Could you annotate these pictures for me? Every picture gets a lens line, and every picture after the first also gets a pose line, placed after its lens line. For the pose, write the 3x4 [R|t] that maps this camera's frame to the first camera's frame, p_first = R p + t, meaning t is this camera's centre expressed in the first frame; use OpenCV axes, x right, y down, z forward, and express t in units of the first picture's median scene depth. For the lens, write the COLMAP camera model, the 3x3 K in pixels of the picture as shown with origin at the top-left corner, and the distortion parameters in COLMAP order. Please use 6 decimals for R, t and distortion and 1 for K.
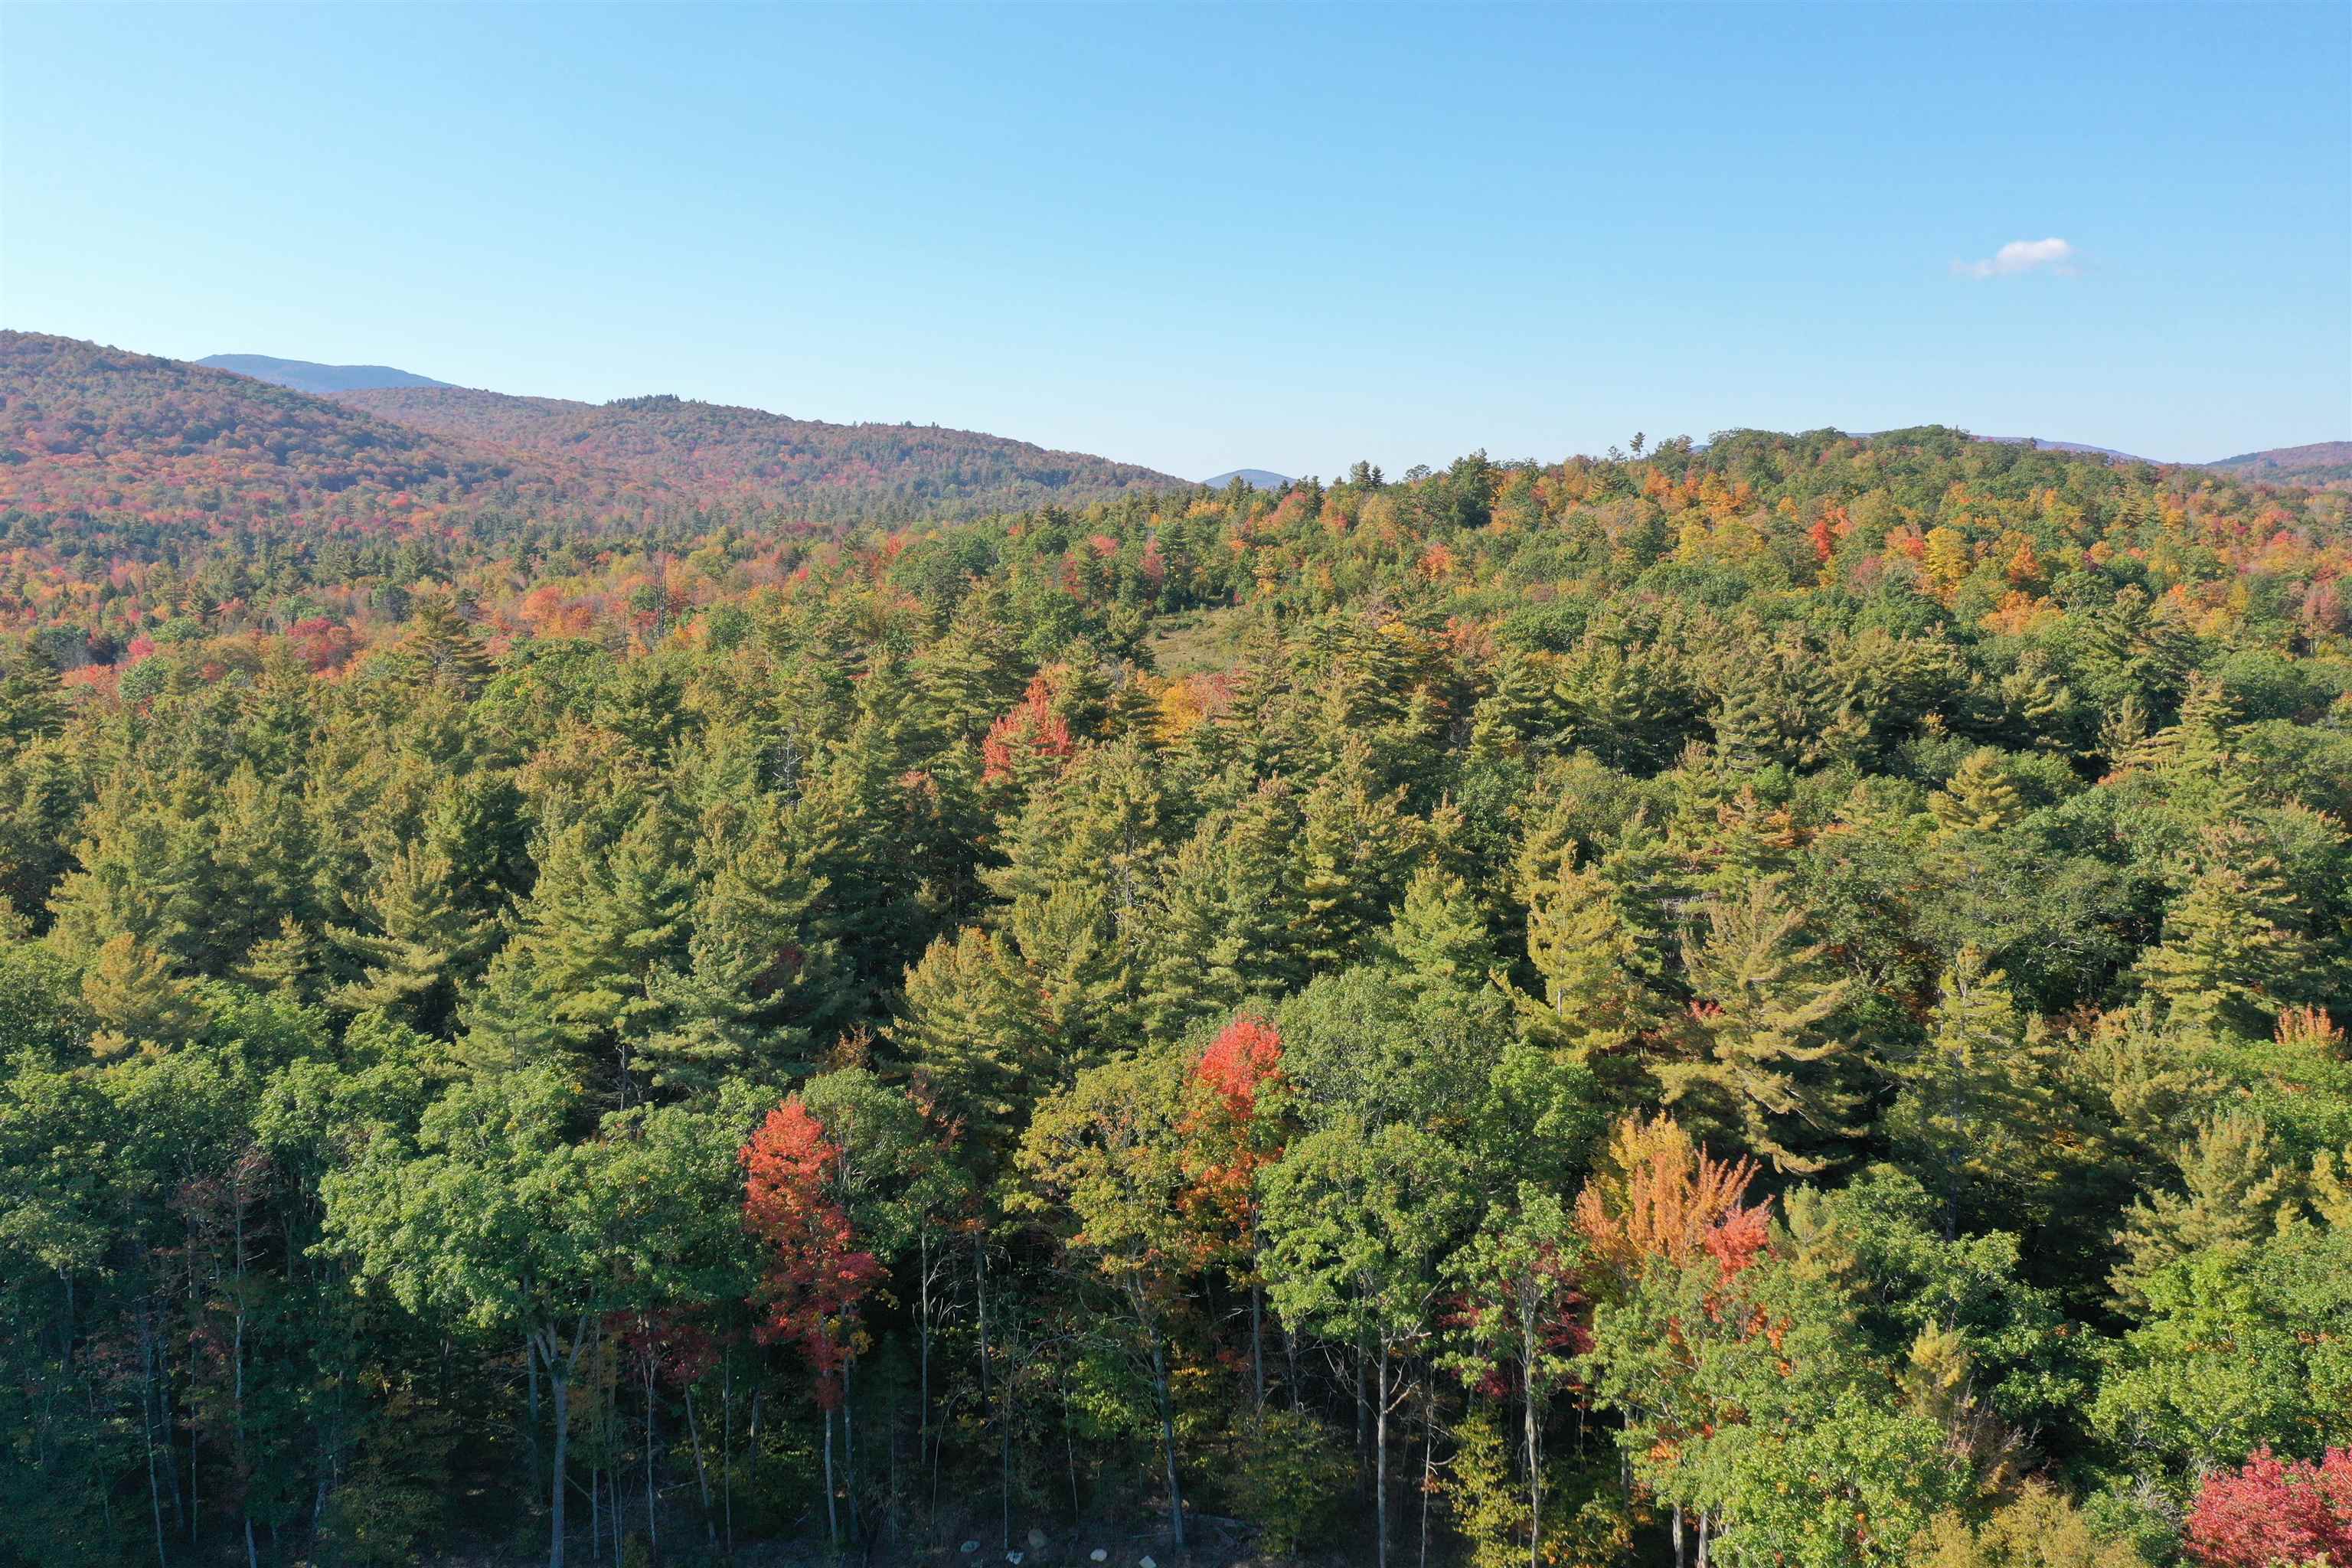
lens RADIAL K [[1852.5, 0, 1176.9], [0, 1852.5, 787.9], [0, 0, 1]] dist [0.005566, 0.000462]
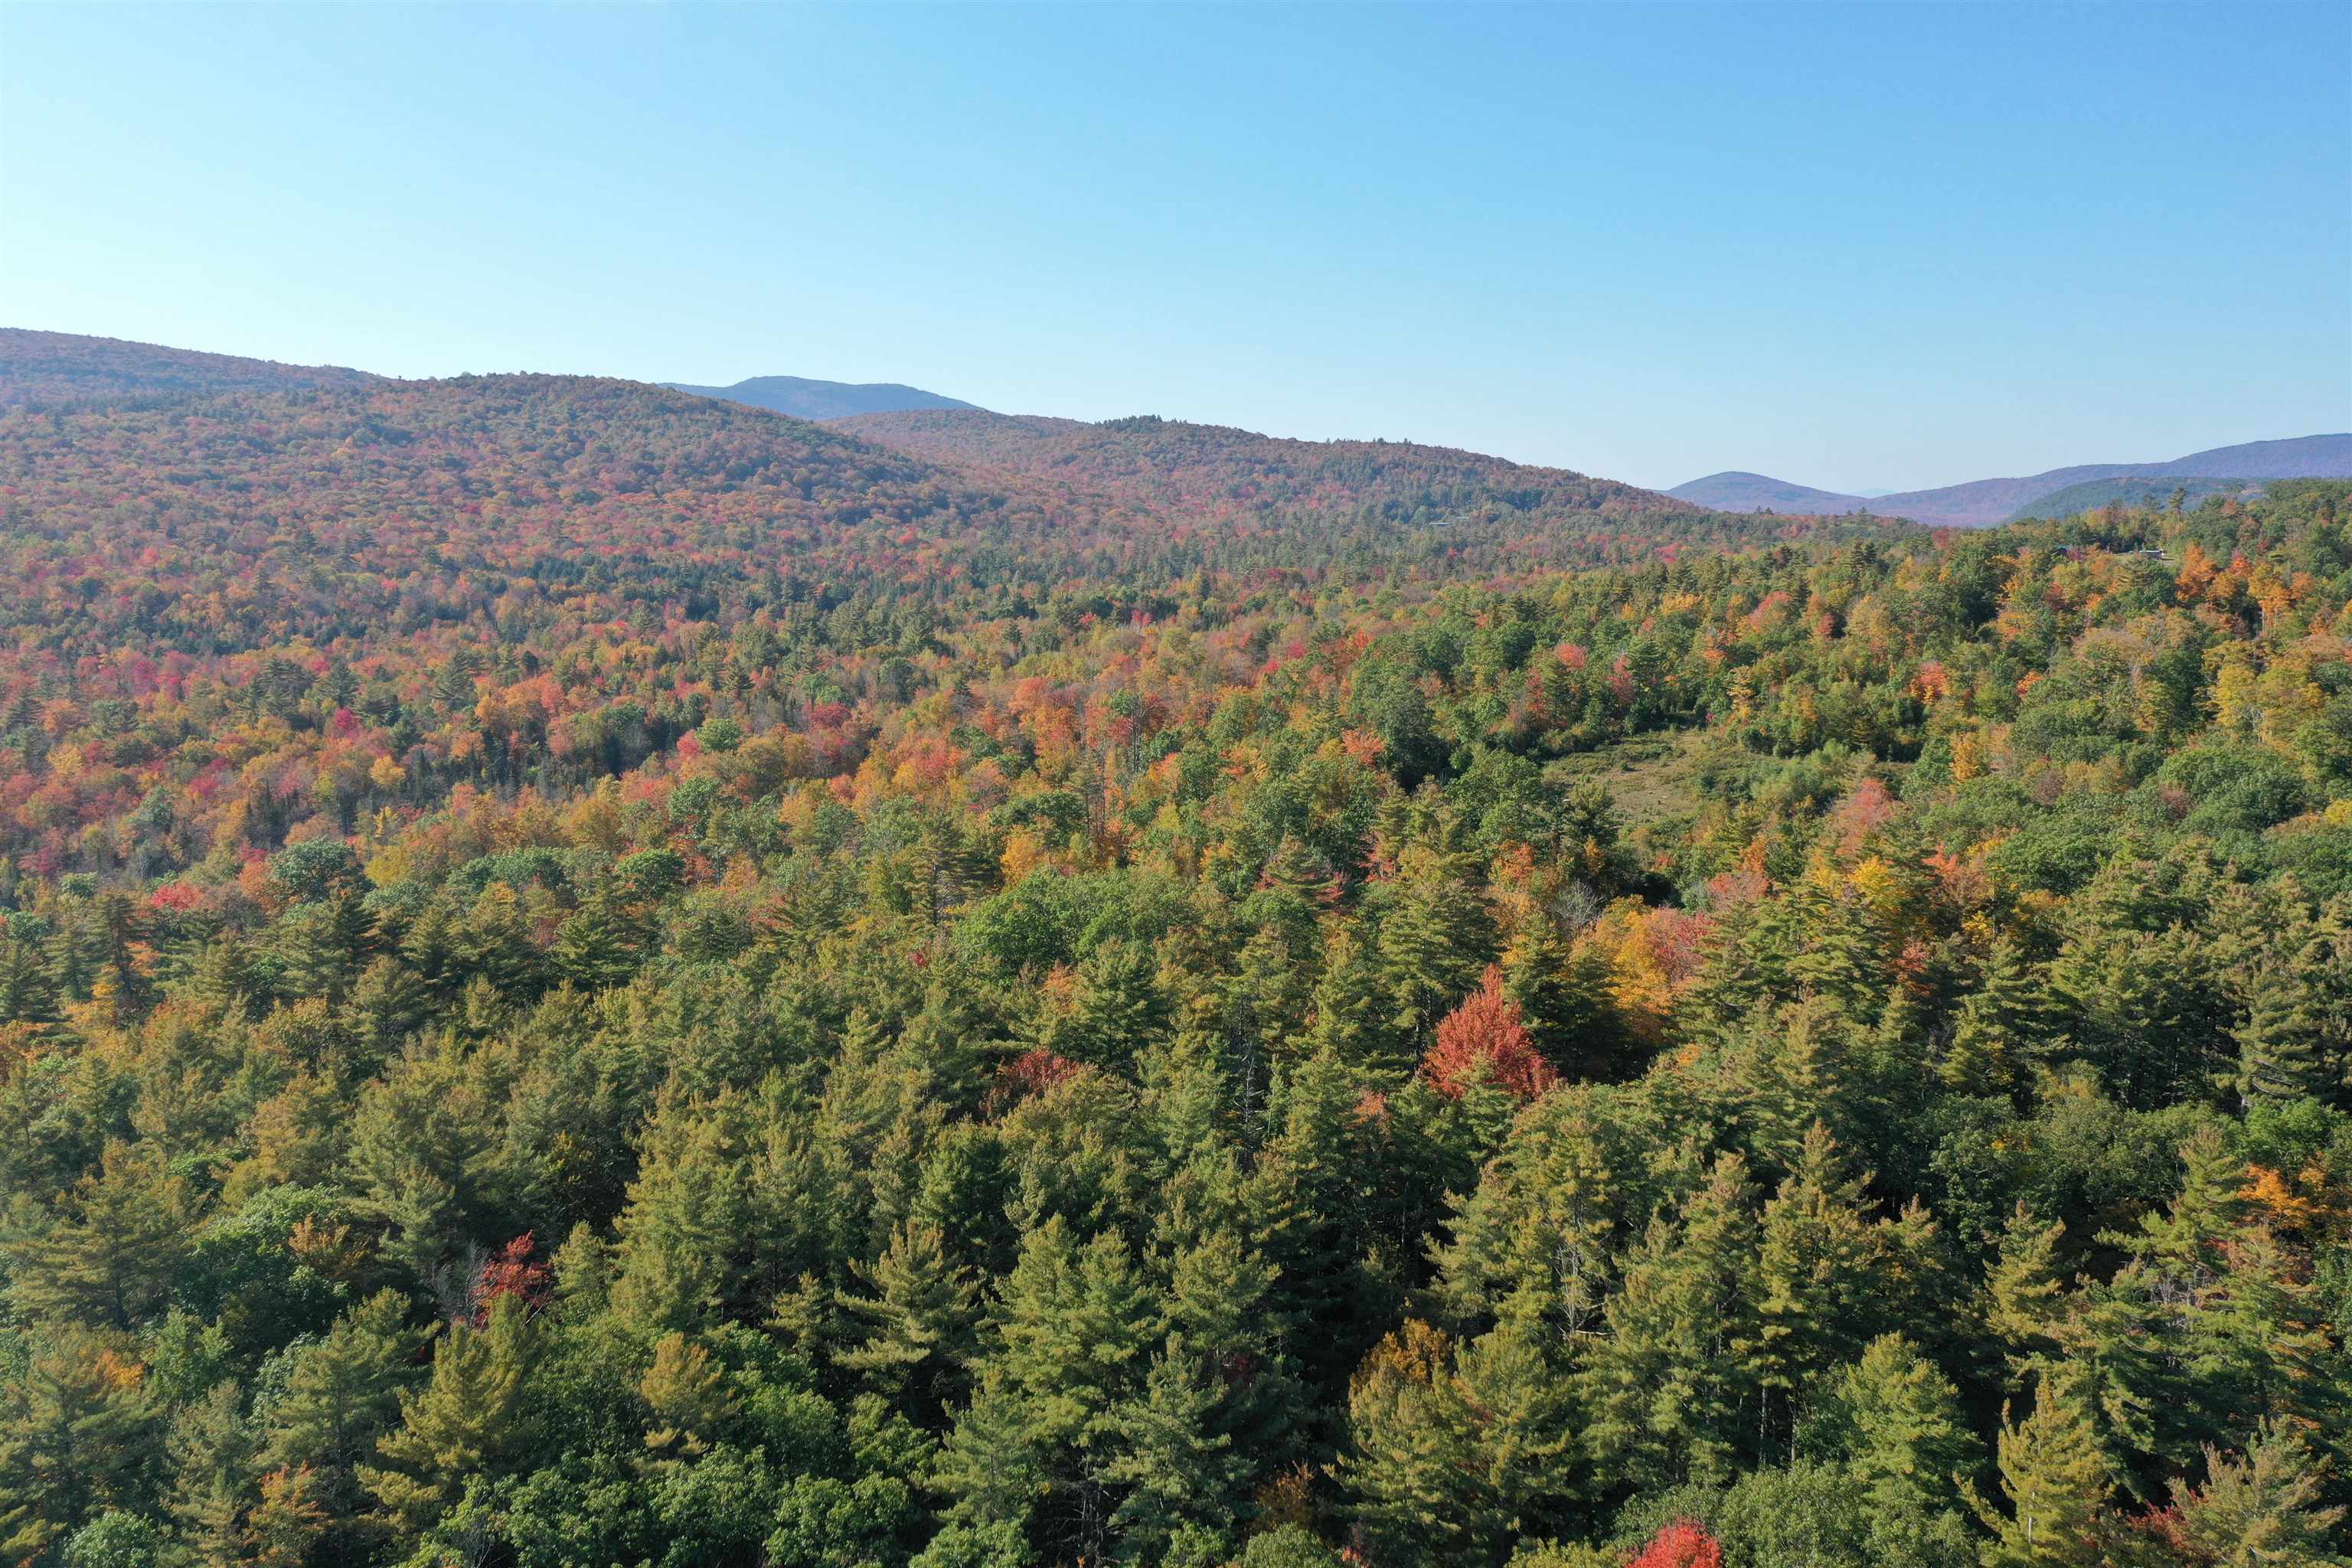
lens RADIAL K [[1852.8, 0, 1173.3], [0, 1852.8, 781.6], [0, 0, 1]] dist [0.001250, 0.003446]
pose [[0.968618, 0.037979, -0.245634, -0.000112], [-0.036665, 0.999278, 0.009921, -0.210676], [0.245833, -0.000603, 0.969312, -0.025642]]
